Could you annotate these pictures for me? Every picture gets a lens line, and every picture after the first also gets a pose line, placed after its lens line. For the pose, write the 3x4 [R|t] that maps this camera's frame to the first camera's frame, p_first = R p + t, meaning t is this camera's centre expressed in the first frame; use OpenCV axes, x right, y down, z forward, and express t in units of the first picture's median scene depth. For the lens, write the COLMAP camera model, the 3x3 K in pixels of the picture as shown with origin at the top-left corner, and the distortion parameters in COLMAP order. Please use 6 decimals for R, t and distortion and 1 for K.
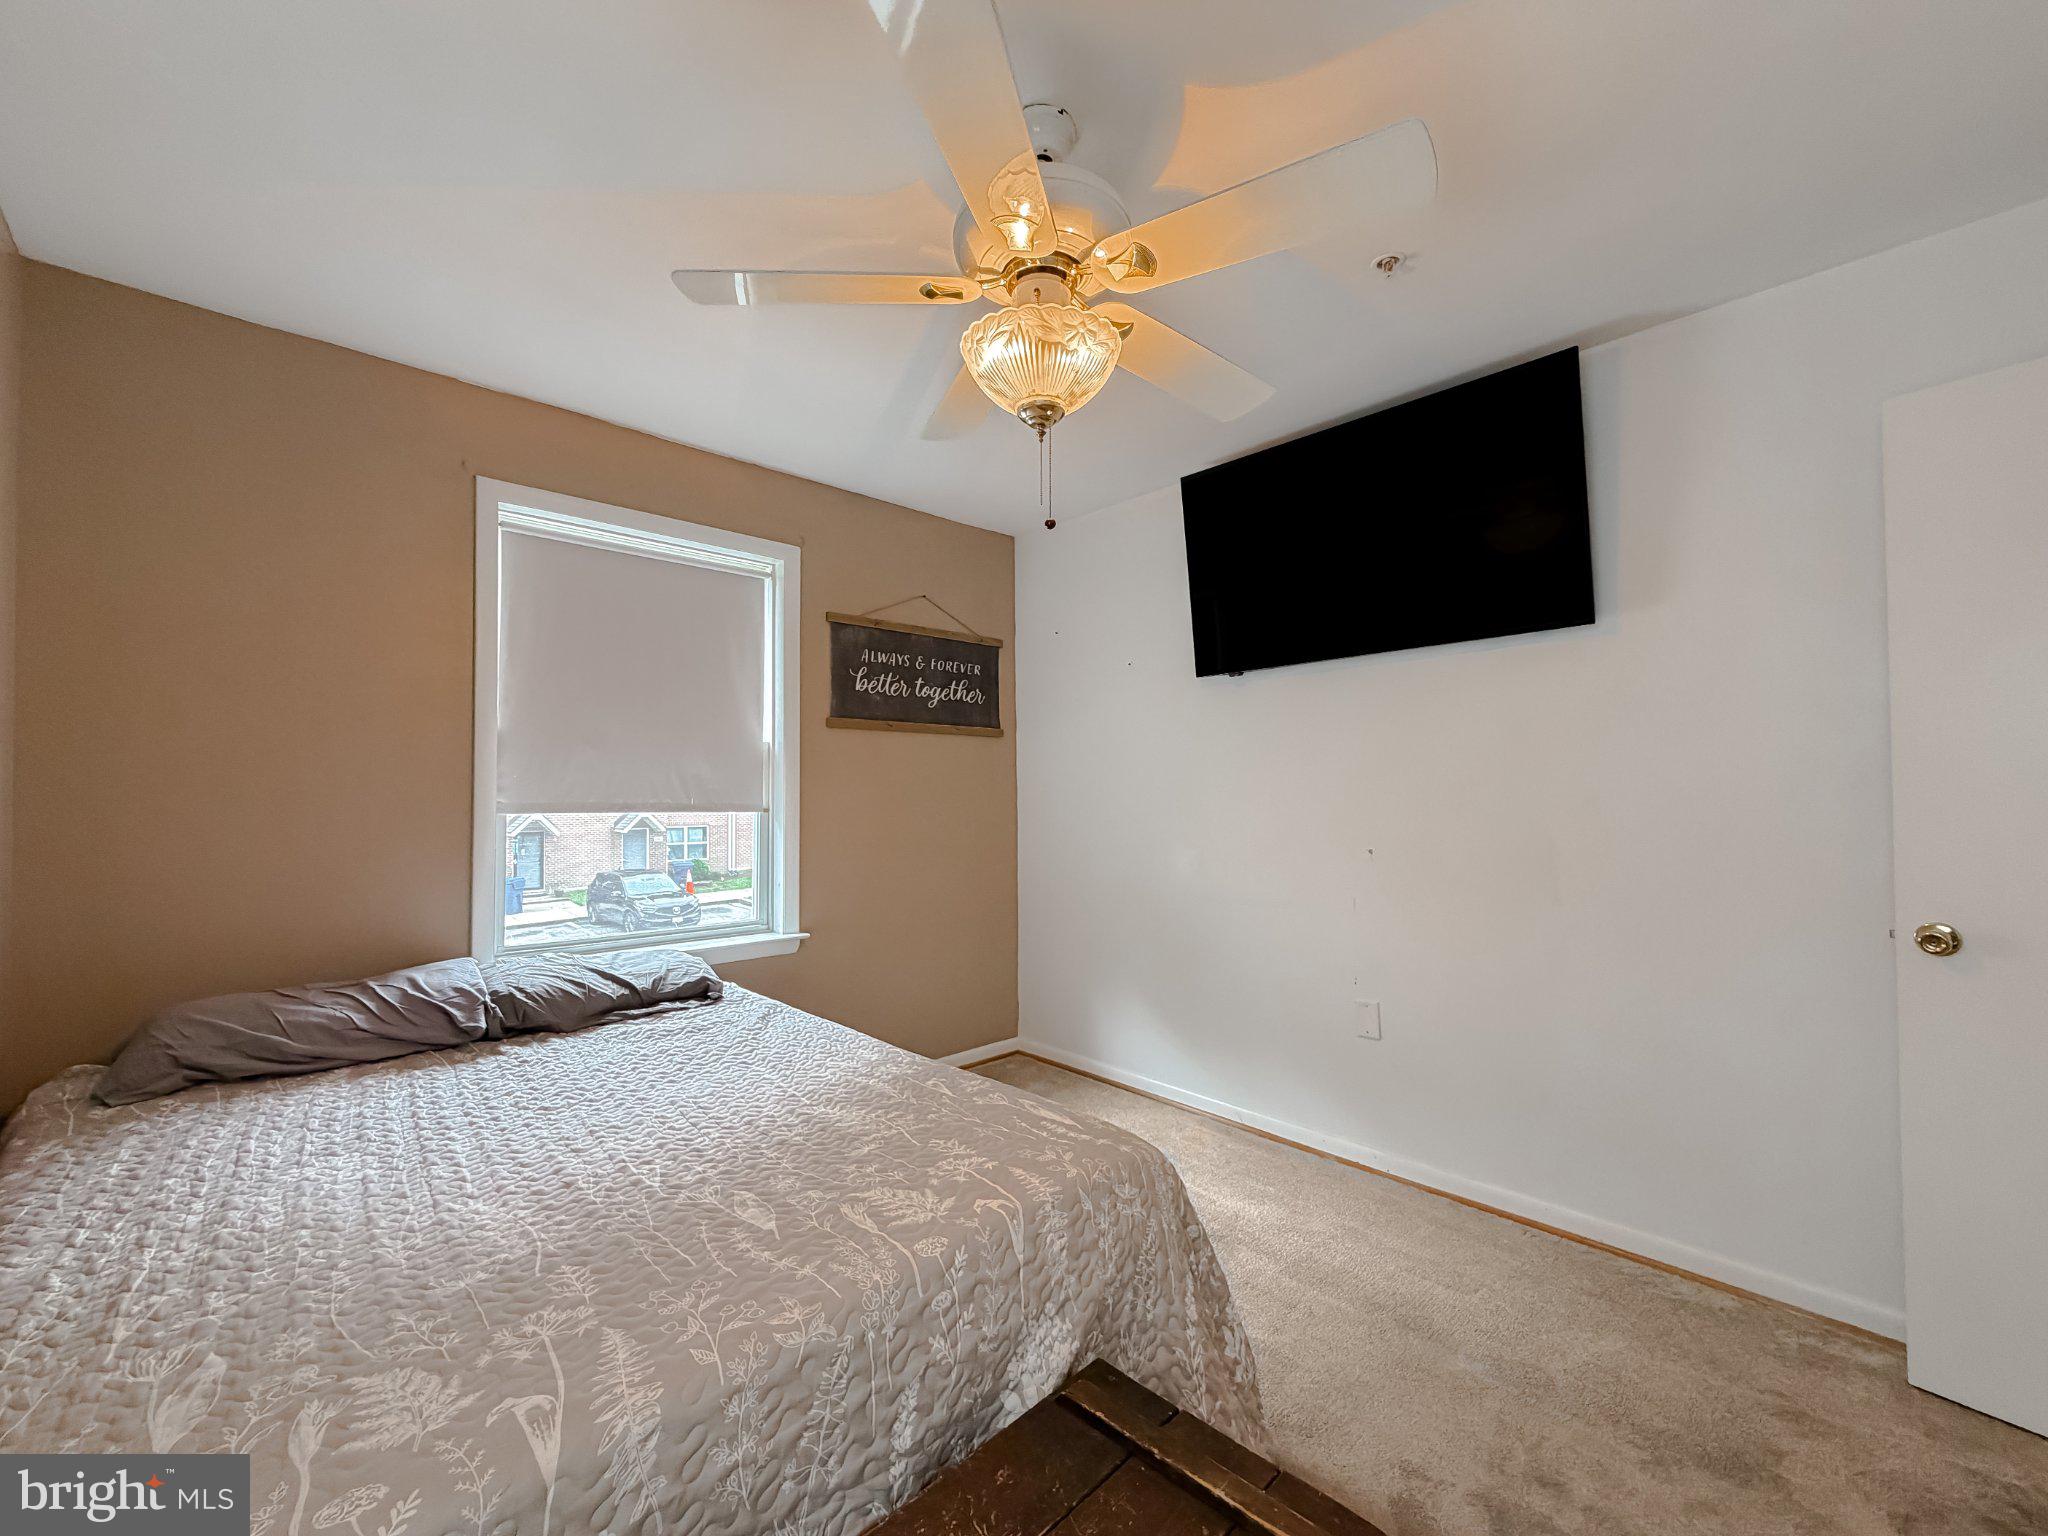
lens RADIAL K [[831.8, 0, 1012.7], [0, 831.8, 783.2], [0, 0, 1]] dist [-0.003395, 0.000926]
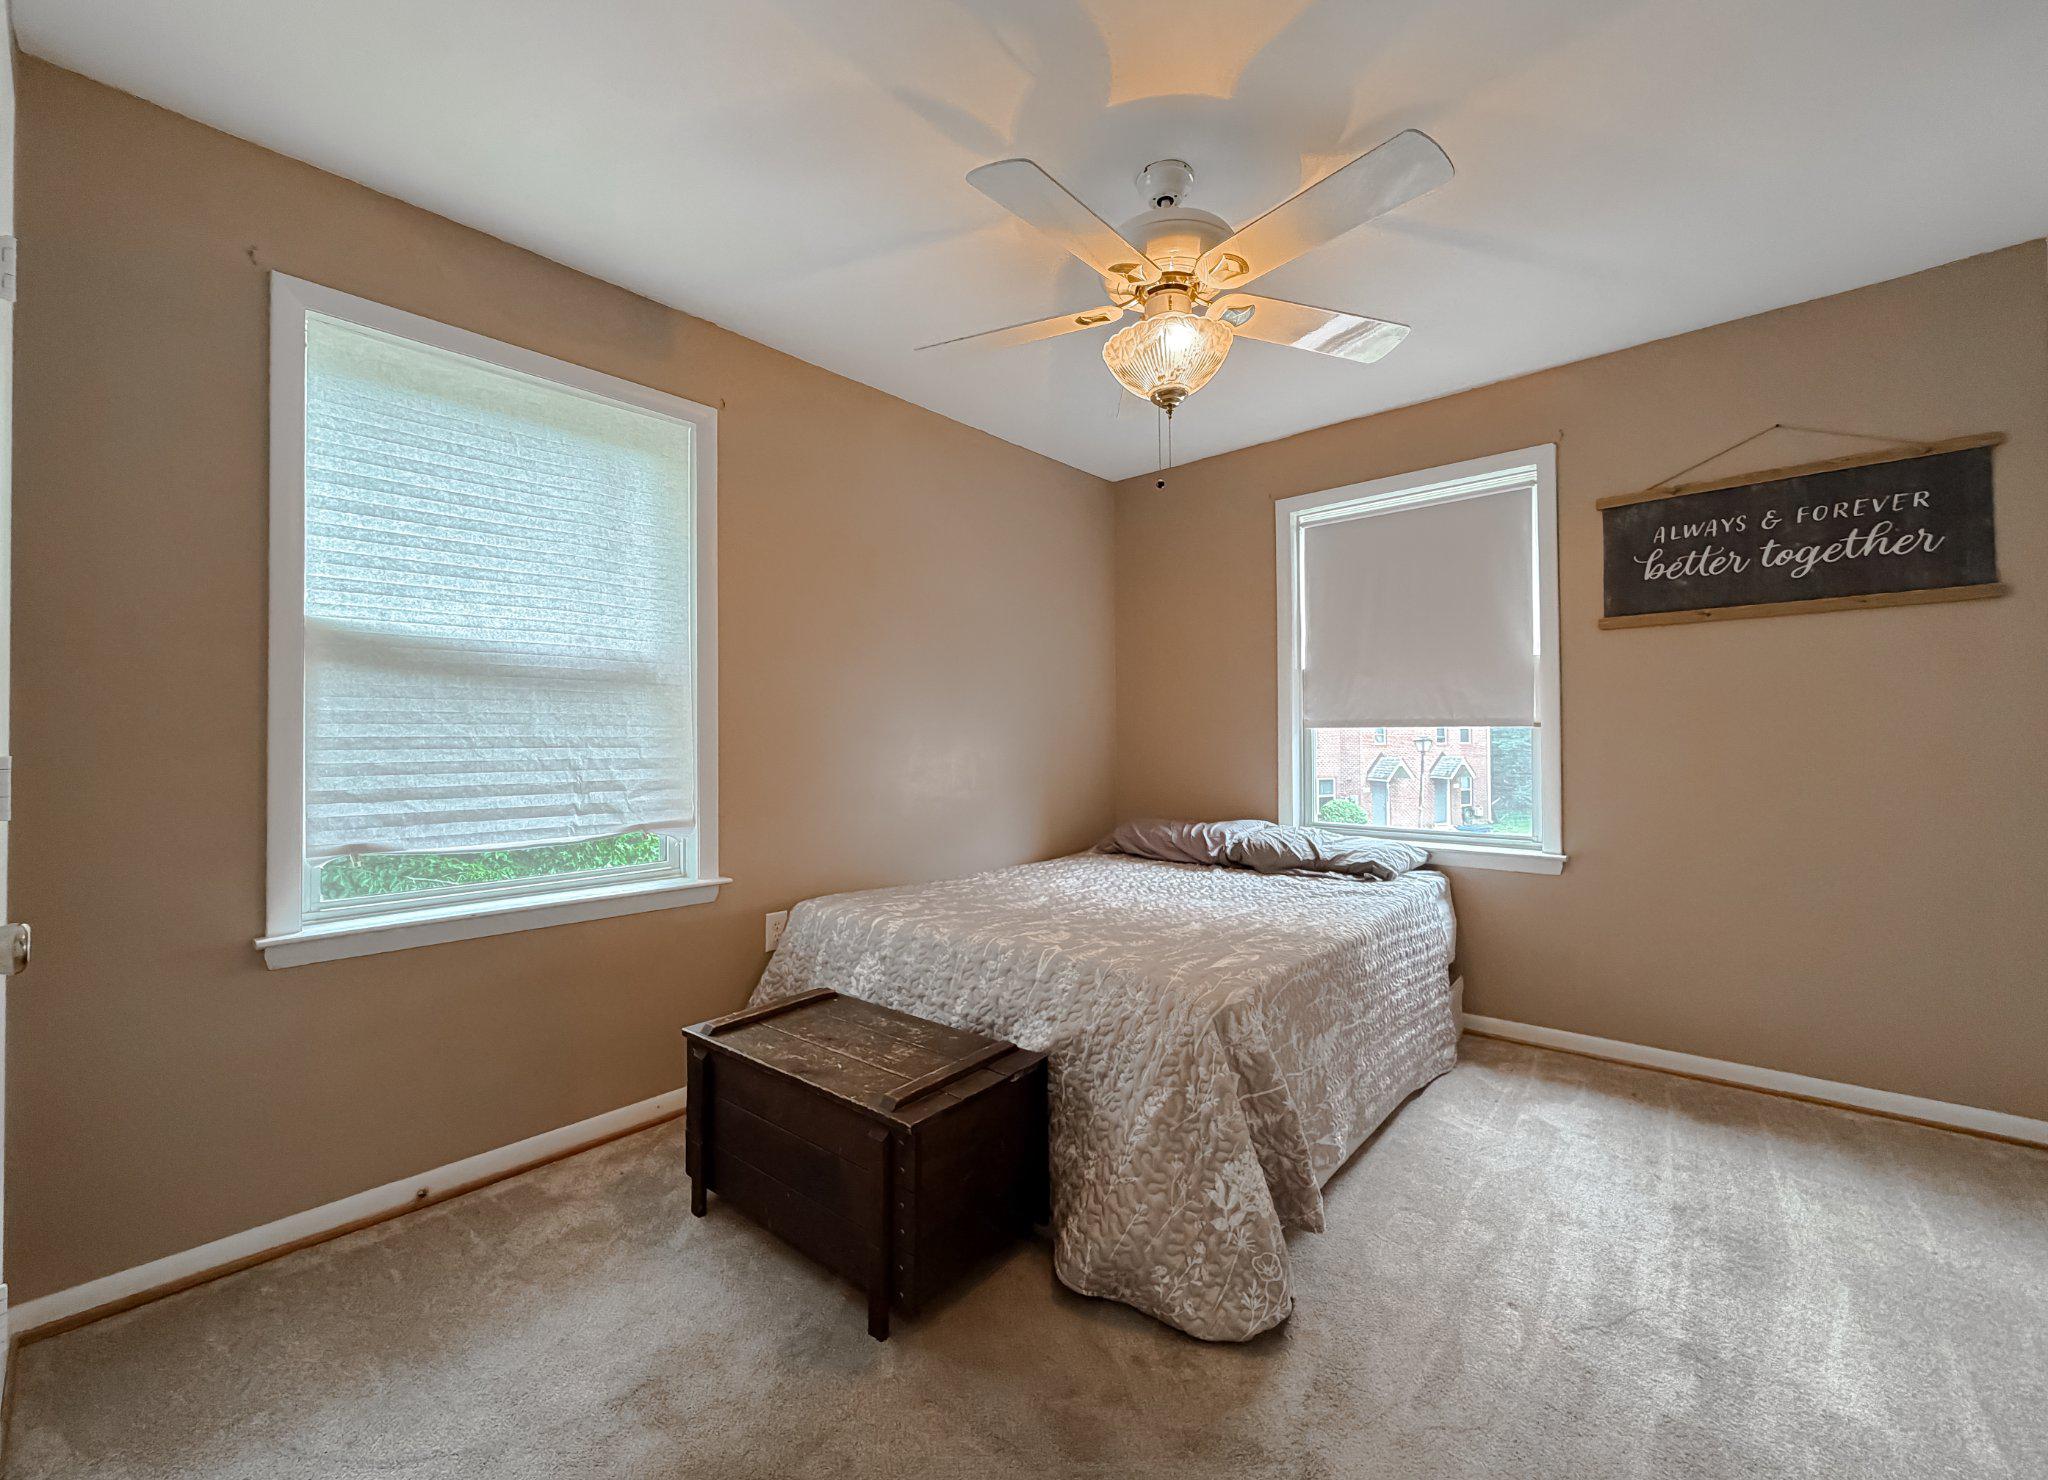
lens RADIAL K [[832.5, 0, 1017.5], [0, 832.5, 745.2], [0, 0, 1]] dist [-0.002614, -0.000559]
pose [[0.091610, 0.005119, -0.995782, 0.589685], [0.022351, 0.999724, 0.007196, 0.034457], [0.995544, -0.022915, 0.091471, 0.290186]]
